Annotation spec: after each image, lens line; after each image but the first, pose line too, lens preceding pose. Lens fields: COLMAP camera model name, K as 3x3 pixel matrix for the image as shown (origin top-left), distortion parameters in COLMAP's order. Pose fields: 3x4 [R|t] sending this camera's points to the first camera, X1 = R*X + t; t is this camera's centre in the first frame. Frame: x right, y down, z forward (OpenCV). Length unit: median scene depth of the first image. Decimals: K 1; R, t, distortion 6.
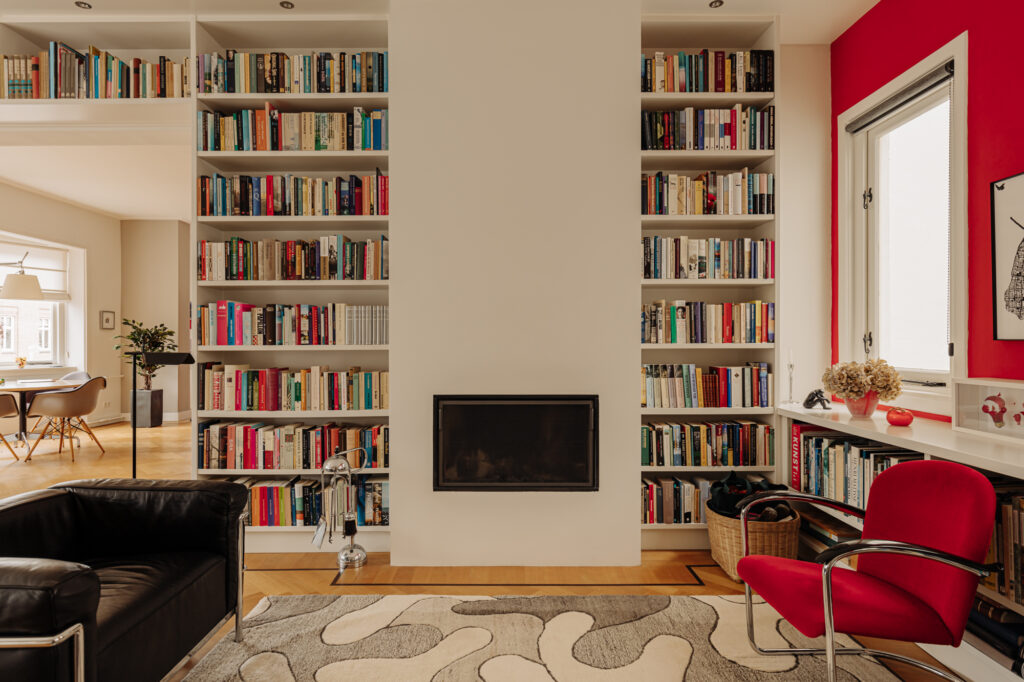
lens RADIAL K [[586.3, 0, 509.3], [0, 586.3, 340.6], [0, 0, 1]] dist [0.007479, 0.001521]
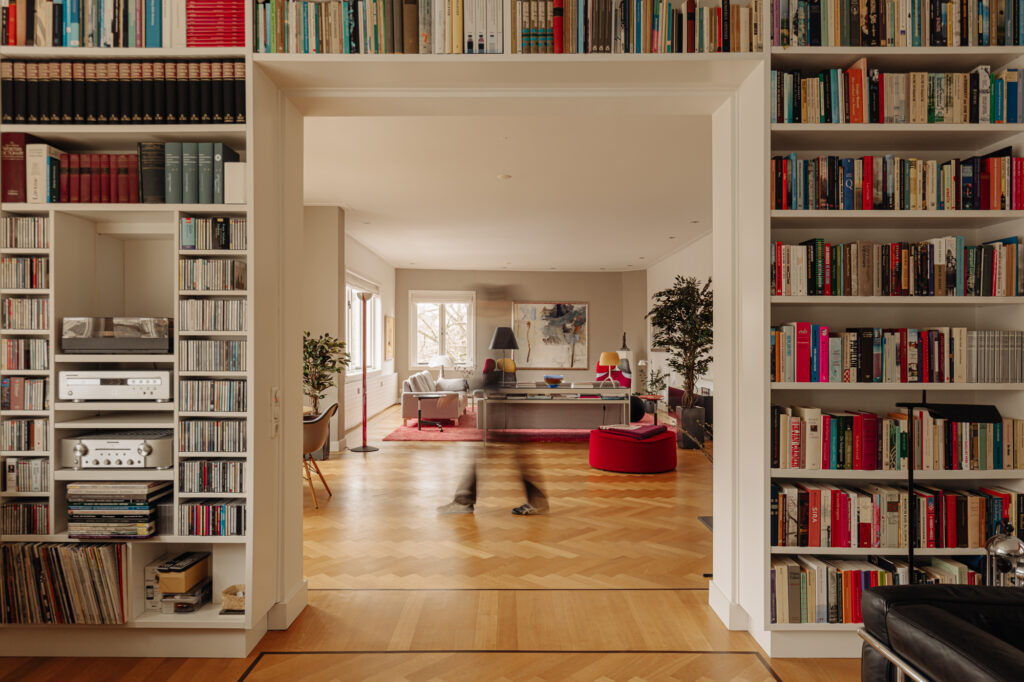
lens RADIAL K [[673.9, 0, 510.5], [0, 673.9, 346.0], [0, 0, 1]] dist [0.002053, 0.001638]
pose [[0.999968, 0.007909, -0.001032, -0.860309], [-0.007907, 0.999967, 0.002076, -0.036998], [0.001049, -0.002067, 0.999997, 0.137448]]
